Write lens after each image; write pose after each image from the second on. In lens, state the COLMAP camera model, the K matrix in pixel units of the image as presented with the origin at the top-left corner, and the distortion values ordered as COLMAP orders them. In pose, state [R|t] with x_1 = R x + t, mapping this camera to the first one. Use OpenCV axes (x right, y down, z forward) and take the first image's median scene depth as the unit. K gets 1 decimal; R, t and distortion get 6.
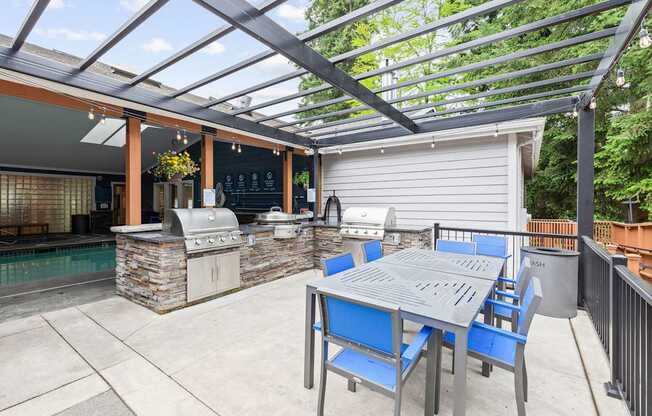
lens RADIAL K [[290.3, 0, 324.9], [0, 290.3, 204.7], [0, 0, 1]] dist [0.001357, -0.000300]
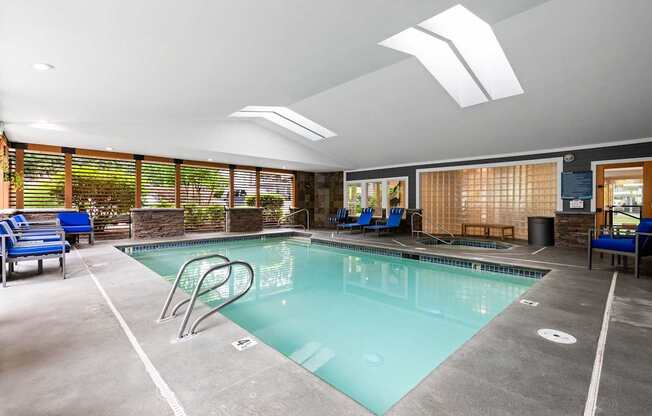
lens RADIAL K [[290.3, 0, 324.9], [0, 290.3, 204.7], [0, 0, 1]] dist [0.001357, -0.000300]
pose [[-0.196537, 0.002419, -0.980493, -0.226874], [-0.012007, 0.999916, 0.004874, 0.024387], [0.980423, 0.012731, -0.196492, 1.722865]]
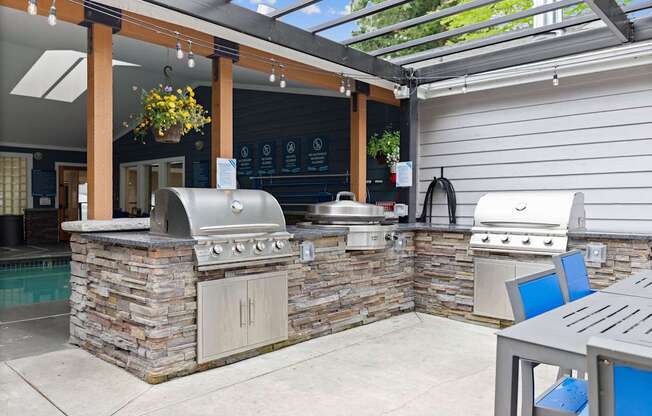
lens RADIAL K [[498.8, 0, 326.0], [0, 498.8, 208.0], [0, 0, 1]] dist [-0.002753, 0.000824]
pose [[0.991168, 0.004598, -0.132532, -0.089331], [-0.004234, 0.999986, 0.003024, 0.036071], [0.132544, -0.002436, 0.991174, 0.097904]]
